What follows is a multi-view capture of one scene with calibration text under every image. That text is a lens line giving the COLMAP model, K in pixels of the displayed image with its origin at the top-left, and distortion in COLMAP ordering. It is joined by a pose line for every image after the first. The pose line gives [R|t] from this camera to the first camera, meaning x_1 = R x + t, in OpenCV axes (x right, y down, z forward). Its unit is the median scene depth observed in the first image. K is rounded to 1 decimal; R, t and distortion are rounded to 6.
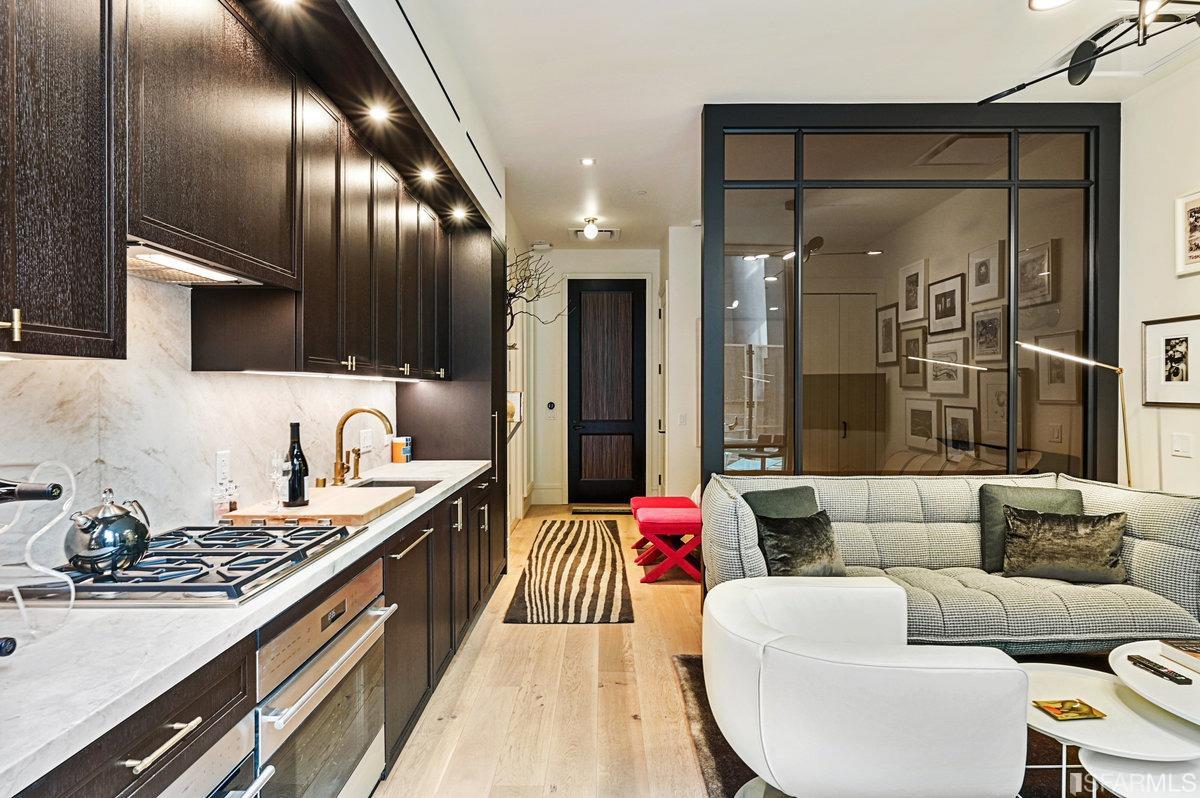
lens RADIAL K [[653.6, 0, 593.6], [0, 653.6, 397.5], [0, 0, 1]] dist [-0.002395, -0.003349]
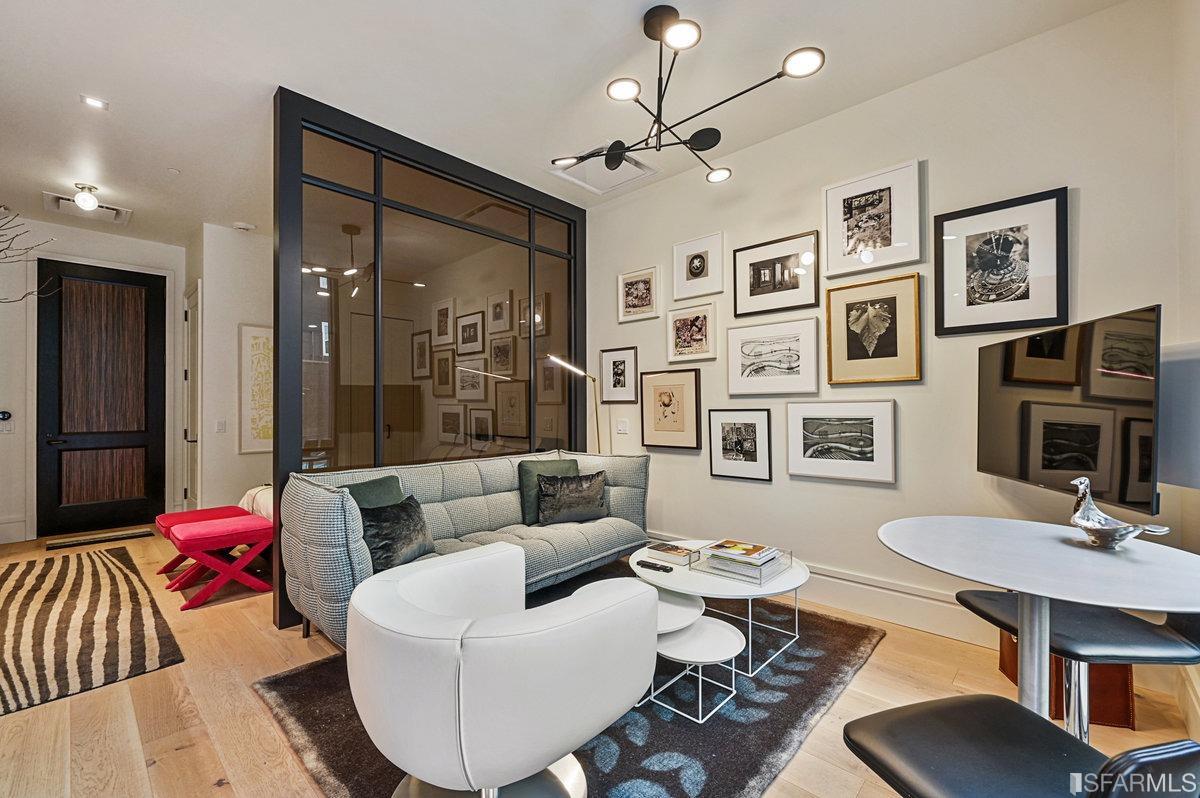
lens RADIAL K [[499.8, 0, 599.1], [0, 499.8, 404.7], [0, 0, 1]] dist [-0.004033, 0.000819]
pose [[0.675424, 0.004200, 0.737417, -0.050710], [0.009888, 0.999842, -0.014751, 0.031802], [-0.737363, 0.017255, 0.675276, 0.173675]]
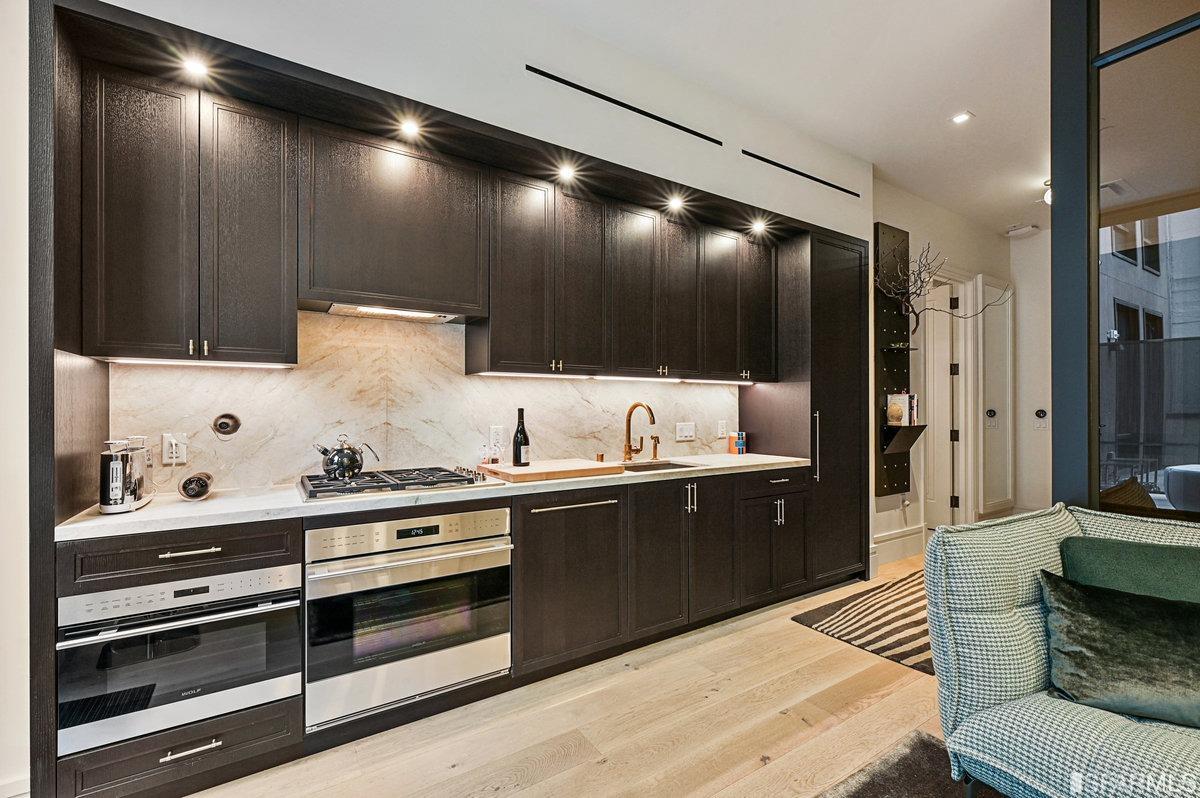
lens RADIAL K [[499.8, 0, 599.4], [0, 499.8, 409.2], [0, 0, 1]] dist [-0.004033, 0.000819]
pose [[0.545094, -0.004235, -0.838364, 0.343967], [-0.004758, 0.999956, -0.008145, 0.029541], [0.838361, 0.008429, 0.545050, 0.328739]]
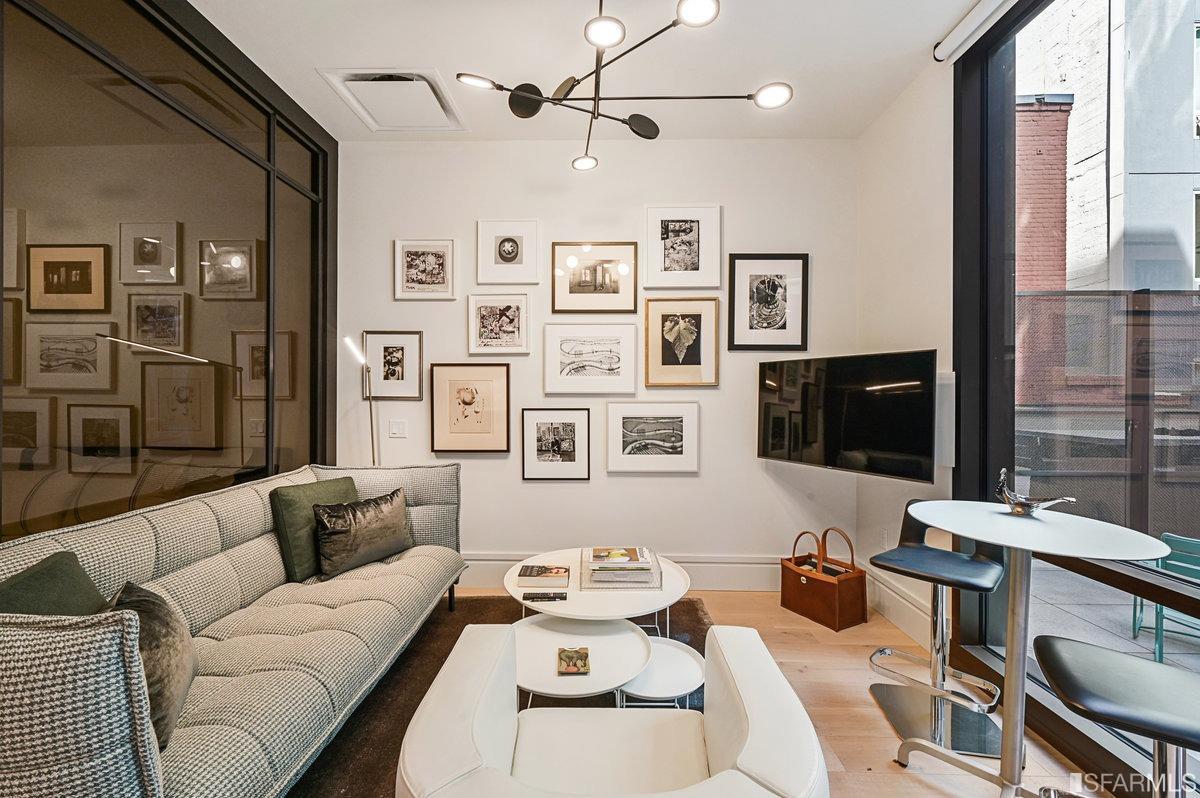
lens RADIAL K [[485.5, 0, 603.0], [0, 485.5, 396.0], [0, 0, 1]] dist [-0.003225, 0.000943]
pose [[0.006377, -0.004135, 0.999971, -0.065158], [0.005250, 0.999978, 0.004101, 0.004739], [-0.999966, 0.005224, 0.006399, 0.509815]]
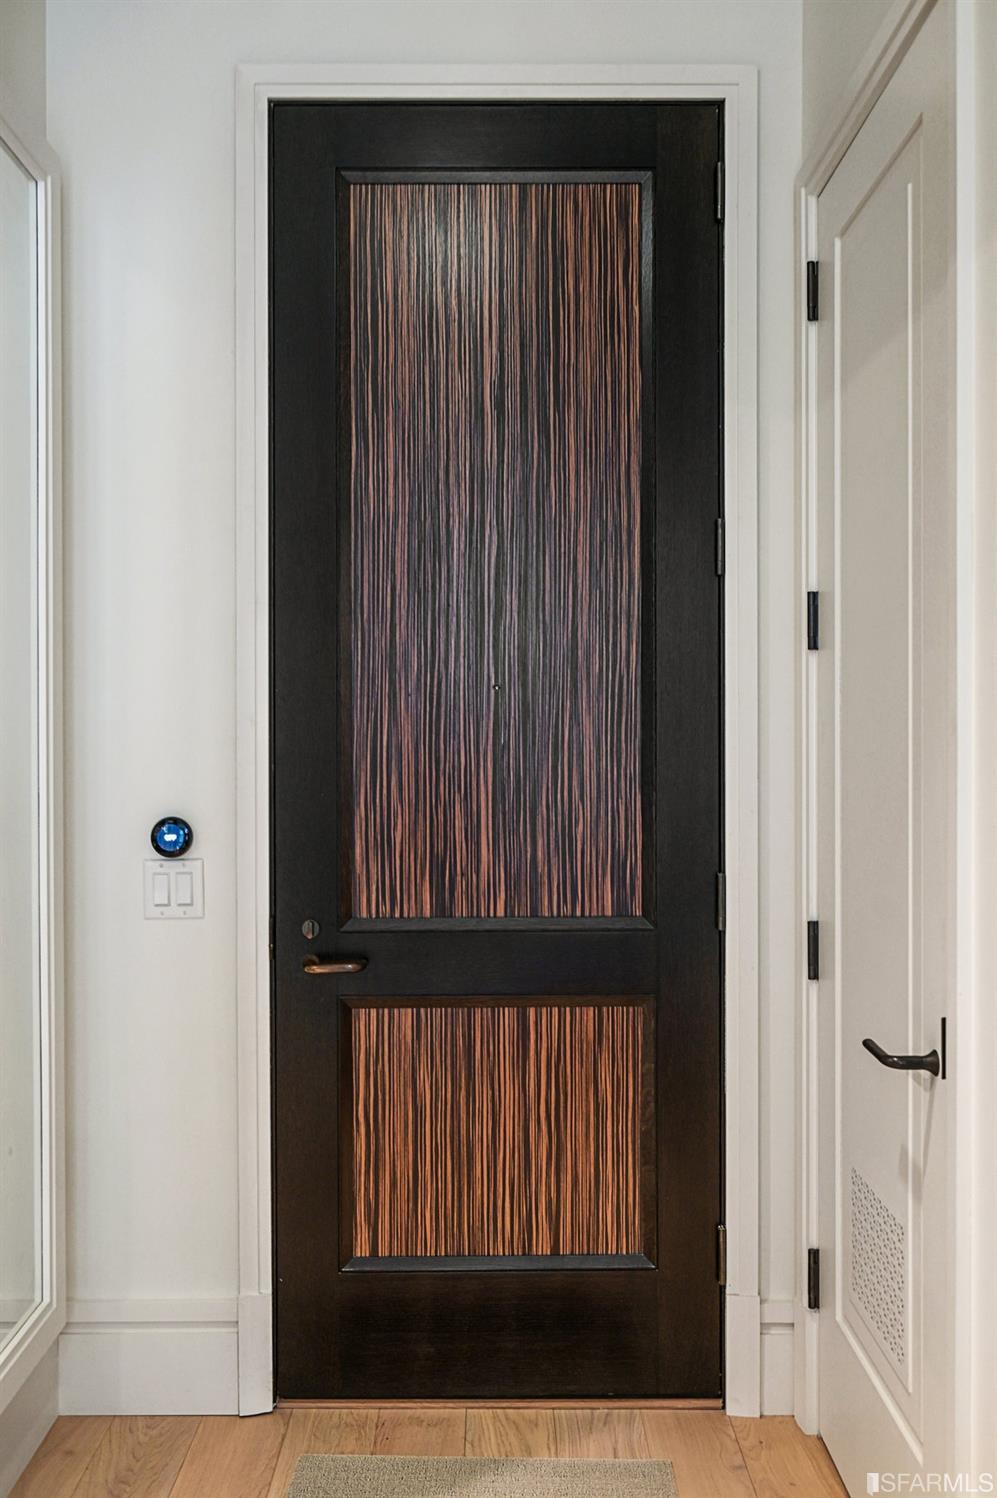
lens RADIAL K [[1351.3, 0, 491.1], [0, 1351.3, 742.6], [0, 0, 1]] dist [-0.002323, -0.007769]
pose [[0.999858, -0.001400, 0.016770, 0.026494], [0.001427, 0.999998, -0.001635, -0.024112], [-0.016768, 0.001658, 0.999858, 1.353096]]
